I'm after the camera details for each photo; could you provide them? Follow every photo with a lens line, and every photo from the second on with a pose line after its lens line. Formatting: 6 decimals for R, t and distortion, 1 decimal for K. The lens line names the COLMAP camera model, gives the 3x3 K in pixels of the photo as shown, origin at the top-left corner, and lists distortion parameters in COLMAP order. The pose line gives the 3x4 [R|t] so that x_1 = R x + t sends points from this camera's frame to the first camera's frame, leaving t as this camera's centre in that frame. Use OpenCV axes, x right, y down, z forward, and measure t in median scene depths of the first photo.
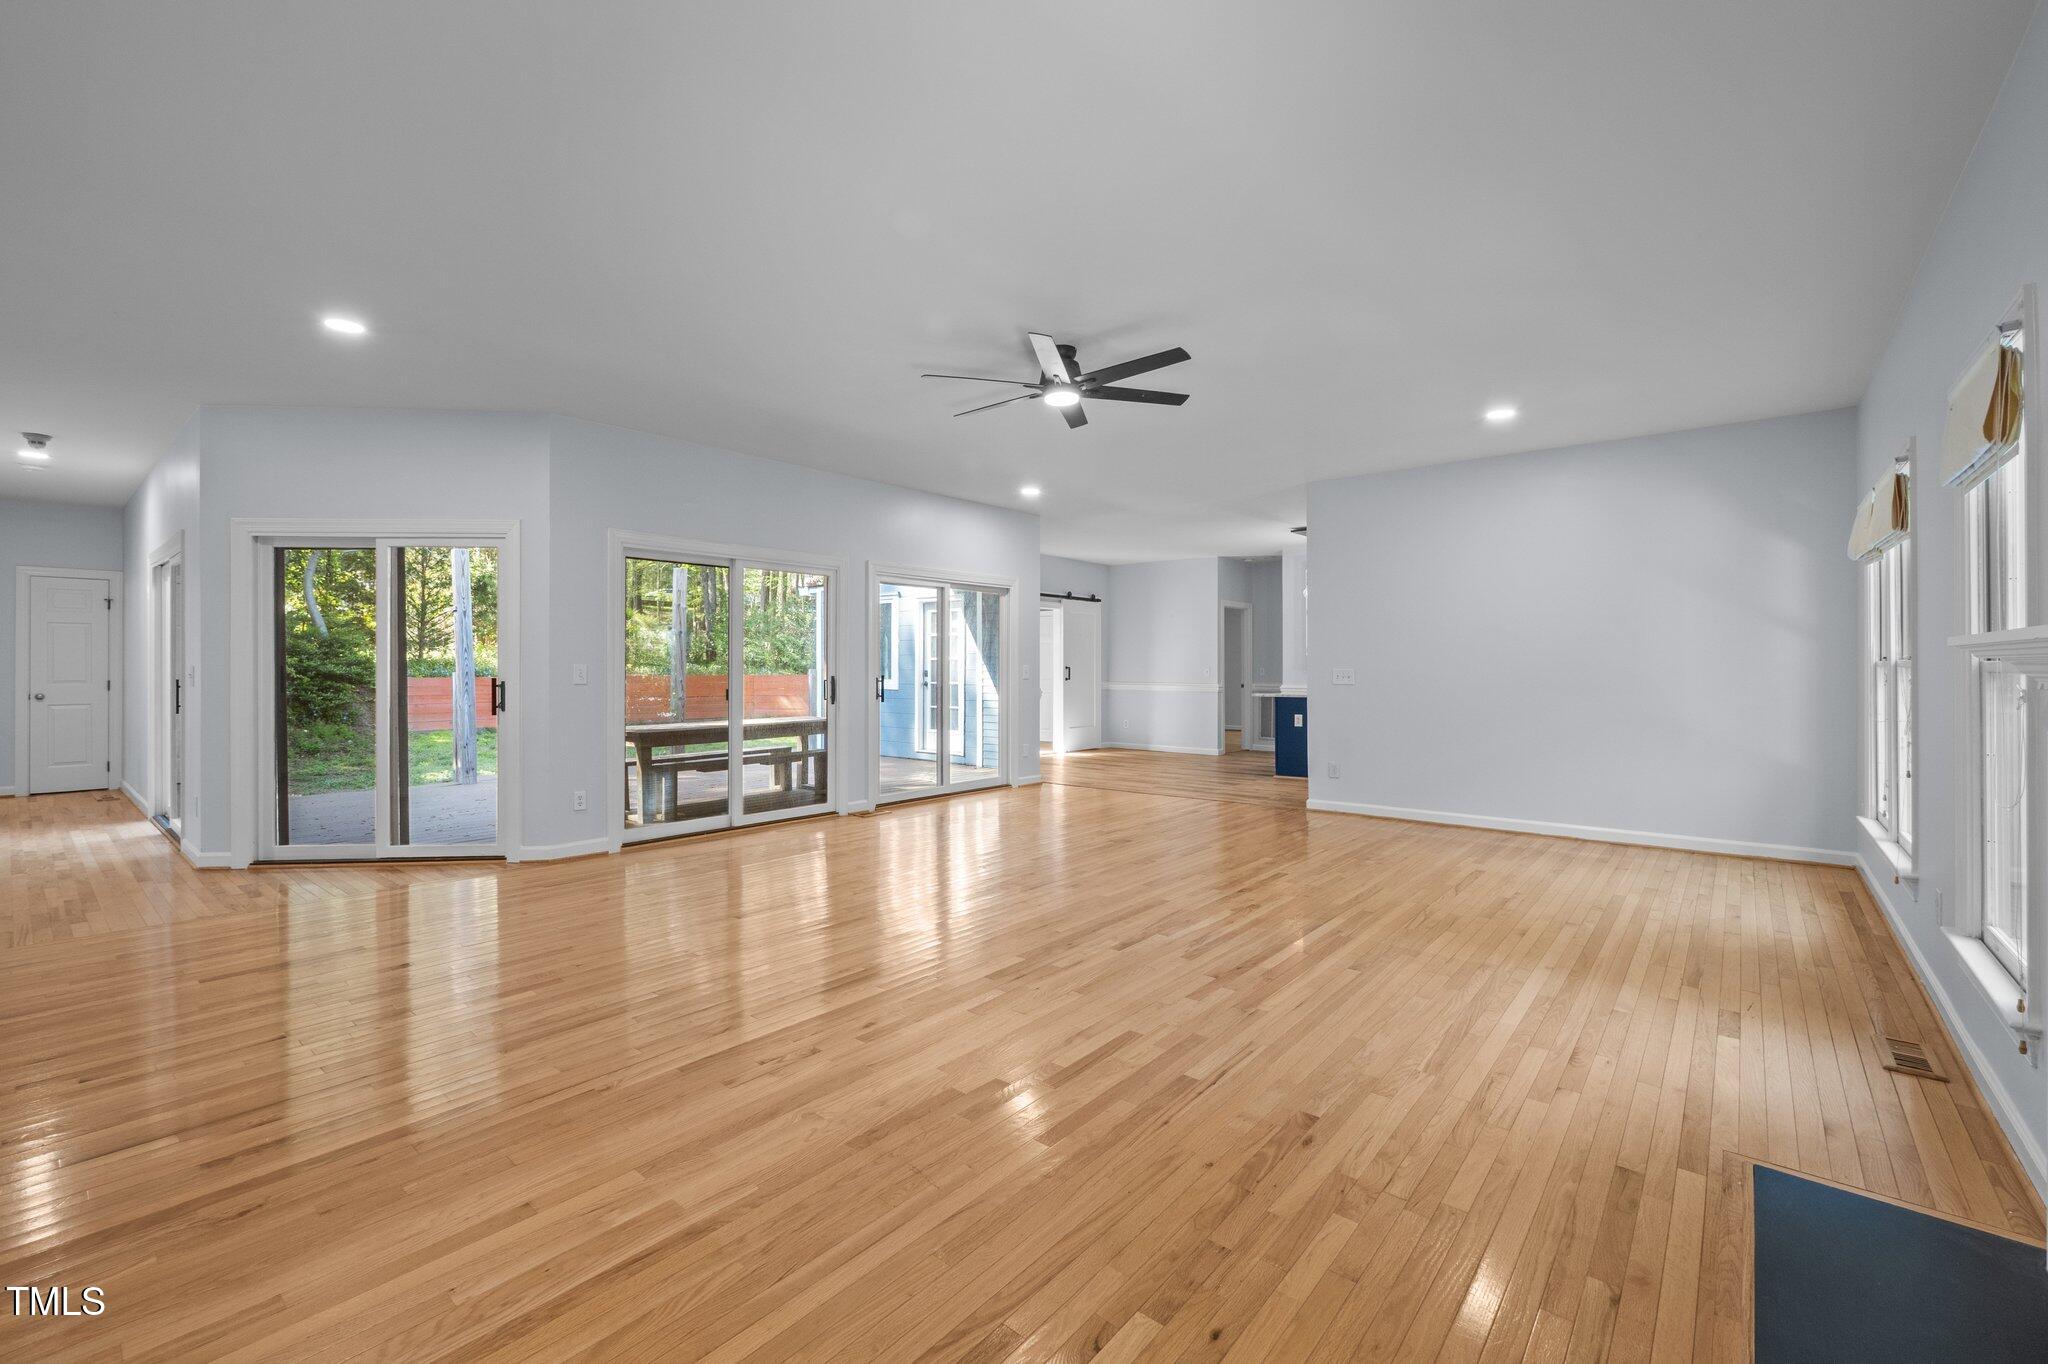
lens RADIAL K [[865.6, 0, 984.8], [0, 865.6, 668.5], [0, 0, 1]] dist [-0.002179, 0.000200]
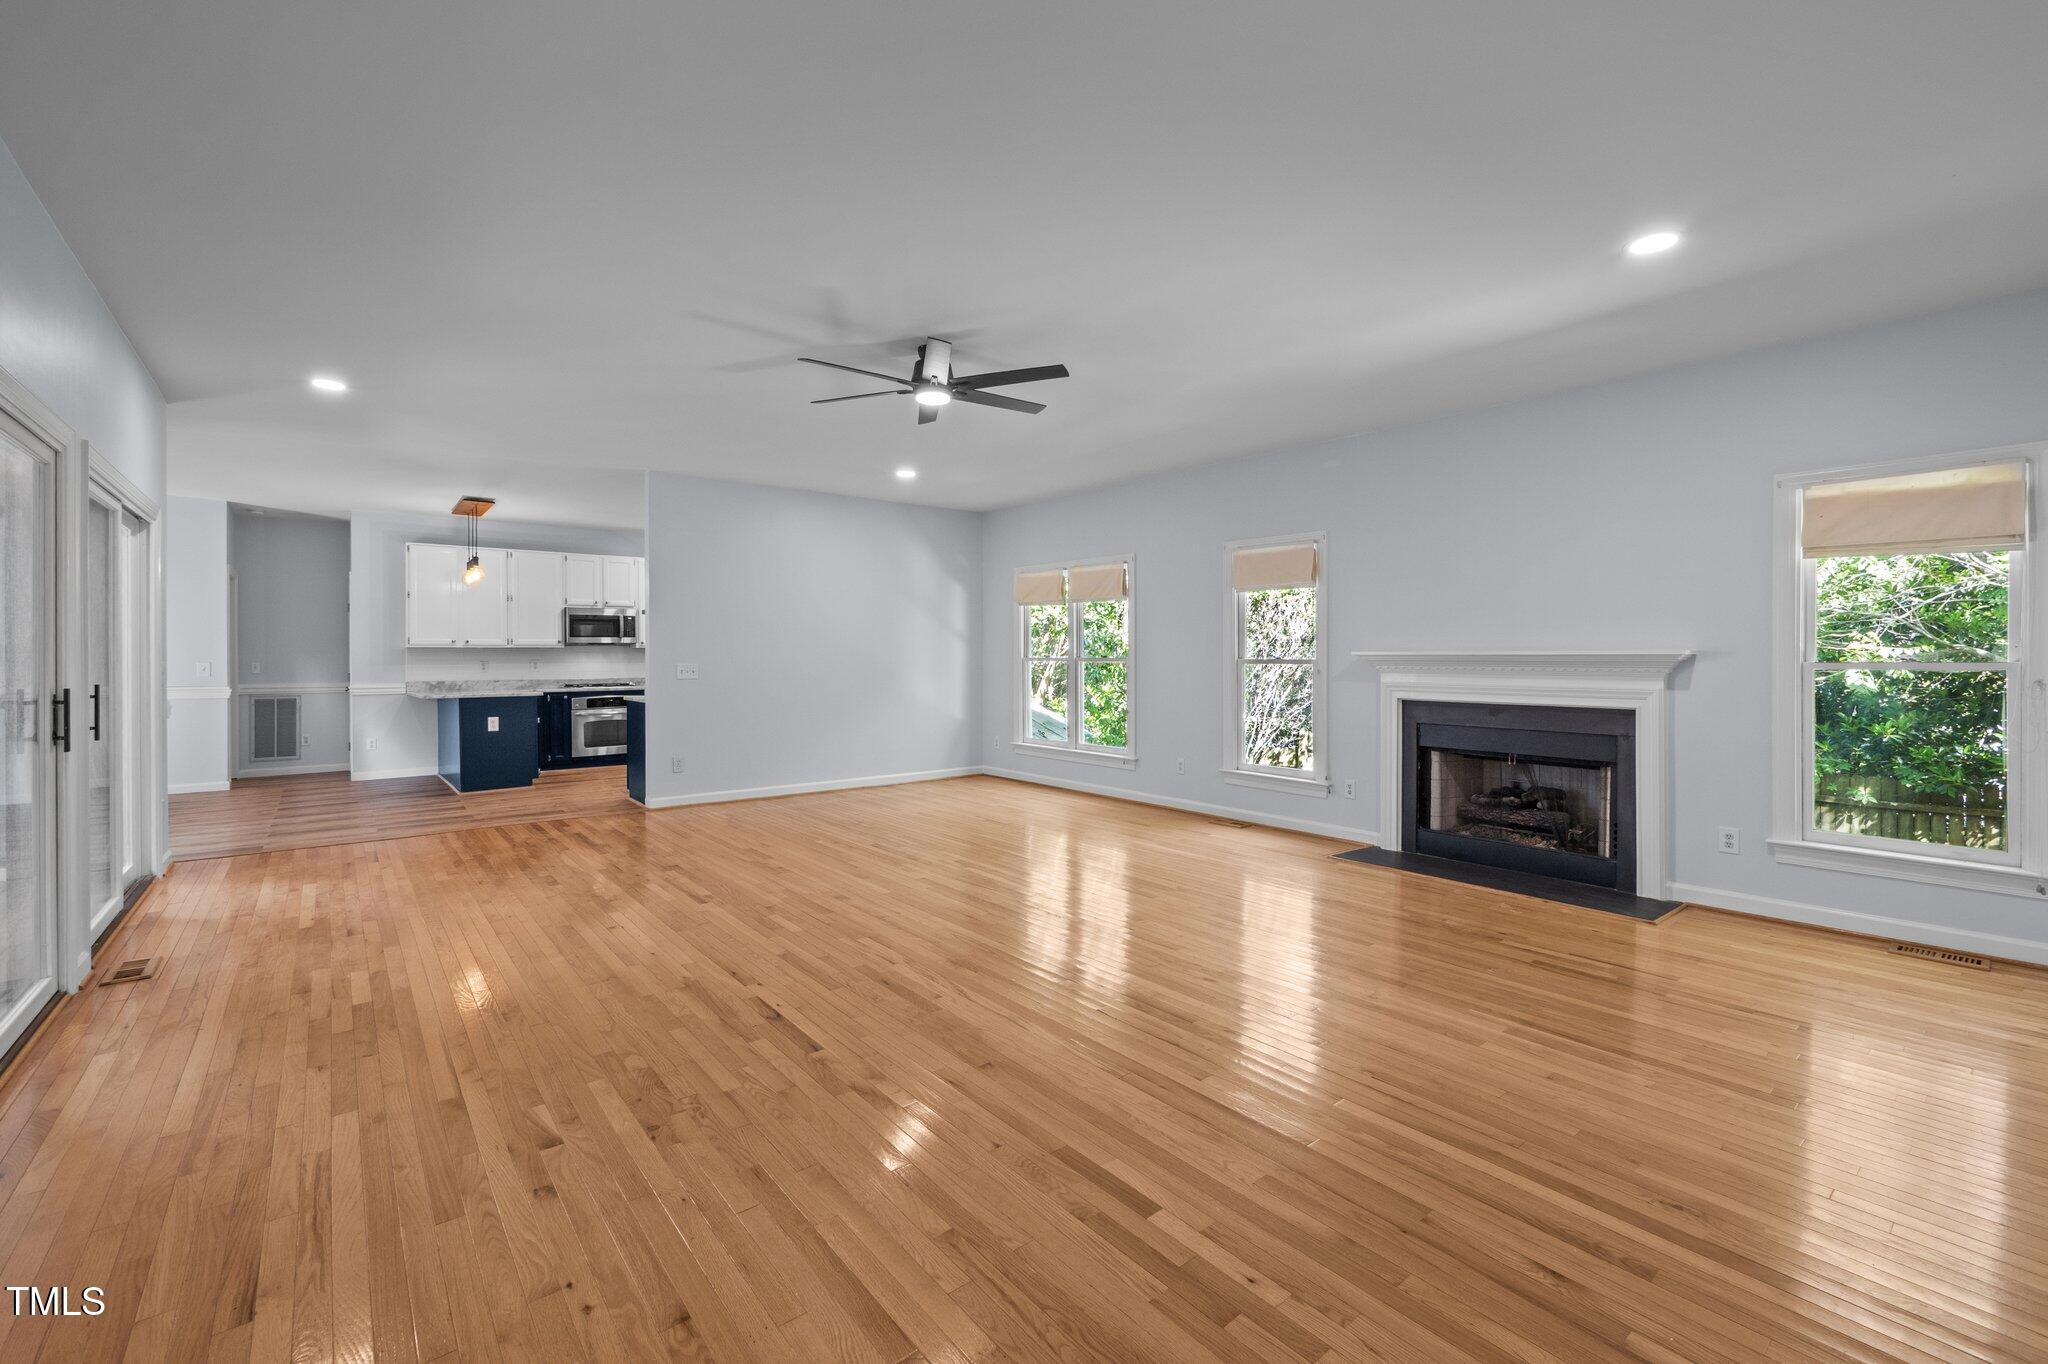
lens RADIAL K [[865.6, 0, 1016.9], [0, 865.6, 662.0], [0, 0, 1]] dist [-0.002179, 0.000200]
pose [[0.178686, -0.007174, 0.983880, -1.892654], [0.007828, 0.999952, 0.005869, -0.034961], [-0.983875, 0.006653, 0.178734, 1.490800]]
